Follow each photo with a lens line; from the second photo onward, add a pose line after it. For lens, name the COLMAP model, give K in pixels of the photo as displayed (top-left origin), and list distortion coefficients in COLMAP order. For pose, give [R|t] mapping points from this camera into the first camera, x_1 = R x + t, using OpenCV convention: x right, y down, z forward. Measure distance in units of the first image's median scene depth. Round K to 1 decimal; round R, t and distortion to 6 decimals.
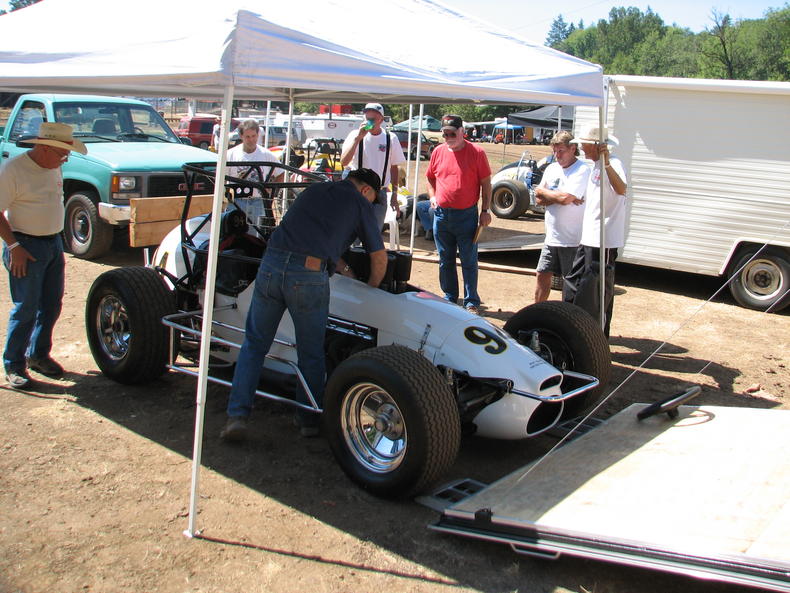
lens RADIAL K [[854.6, 0, 438.0], [0, 854.6, 216.8], [0, 0, 1]] dist [-0.203506, 0.287699]
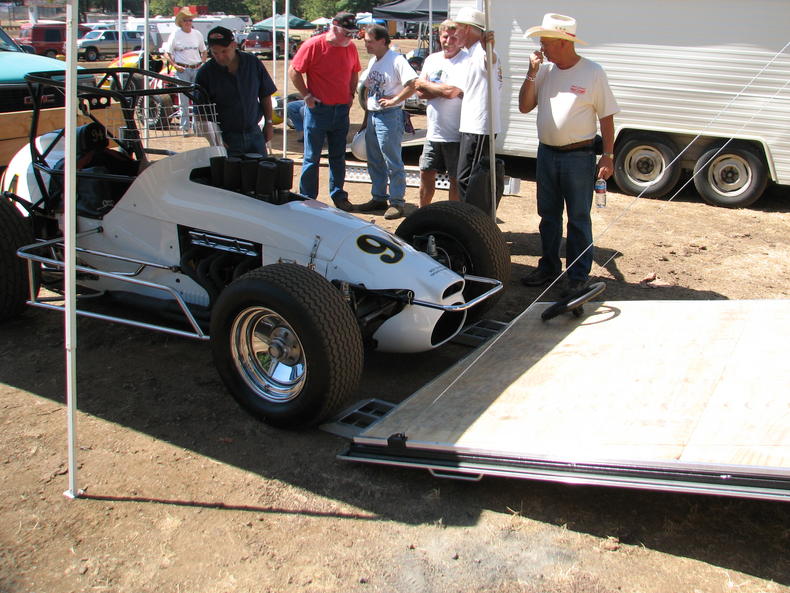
lens RADIAL K [[854.6, 0, 438.0], [0, 854.6, 216.8], [0, 0, 1]] dist [-0.203506, 0.287699]
pose [[0.986646, -0.064449, 0.149588, -0.018346], [0.045937, 0.991210, 0.124069, -0.002255], [-0.156269, -0.115541, 0.980933, 0.077622]]
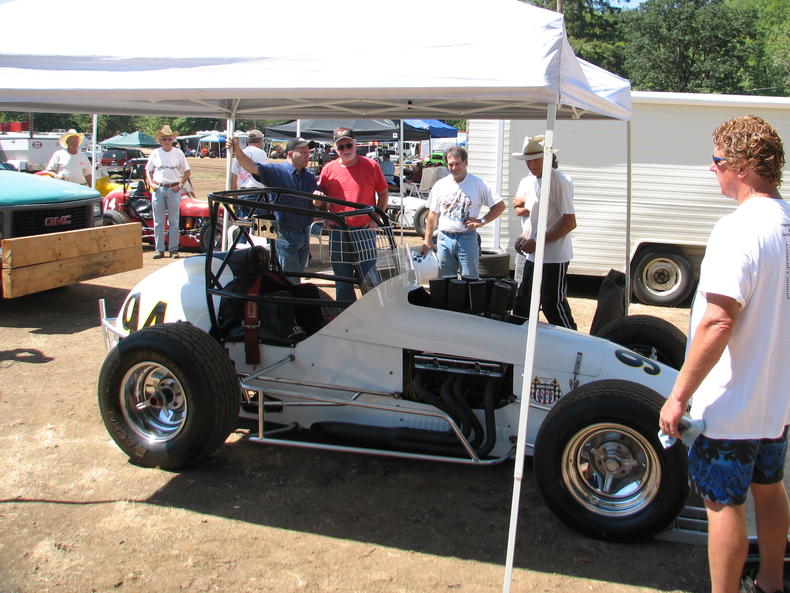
lens RADIAL K [[854.6, 0, 438.0], [0, 854.6, 216.8], [0, 0, 1]] dist [-0.203506, 0.287699]
pose [[0.933985, -0.056330, 0.352844, -0.475350], [0.060479, 0.998169, -0.000735, -0.033374], [-0.352156, 0.022026, 0.935682, 0.165741]]
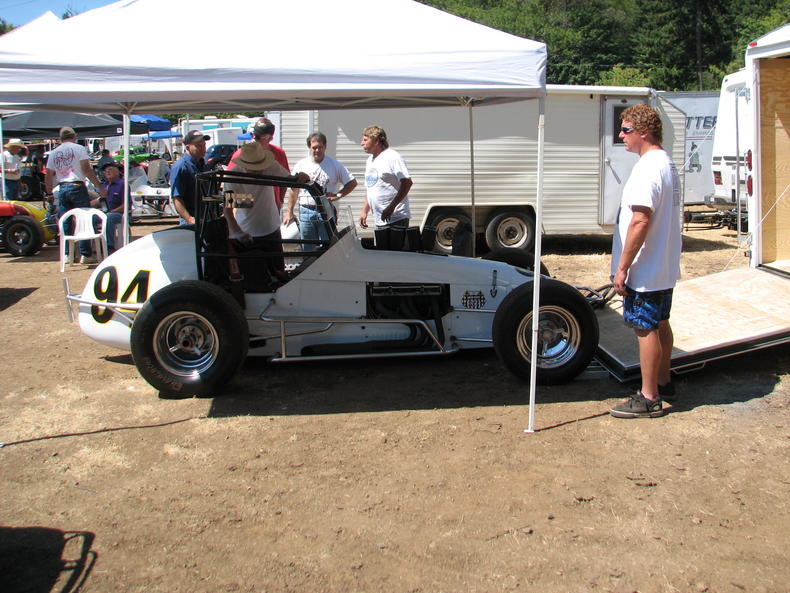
lens RADIAL K [[849.9, 0, 428.1], [0, 849.9, 208.4], [0, 0, 1]] dist [-0.105249, 0.009003]
pose [[0.736159, -0.117860, 0.666468, -0.964696], [0.124124, 0.991530, 0.038241, -0.035469], [-0.665330, 0.054573, 0.744552, 0.056288]]
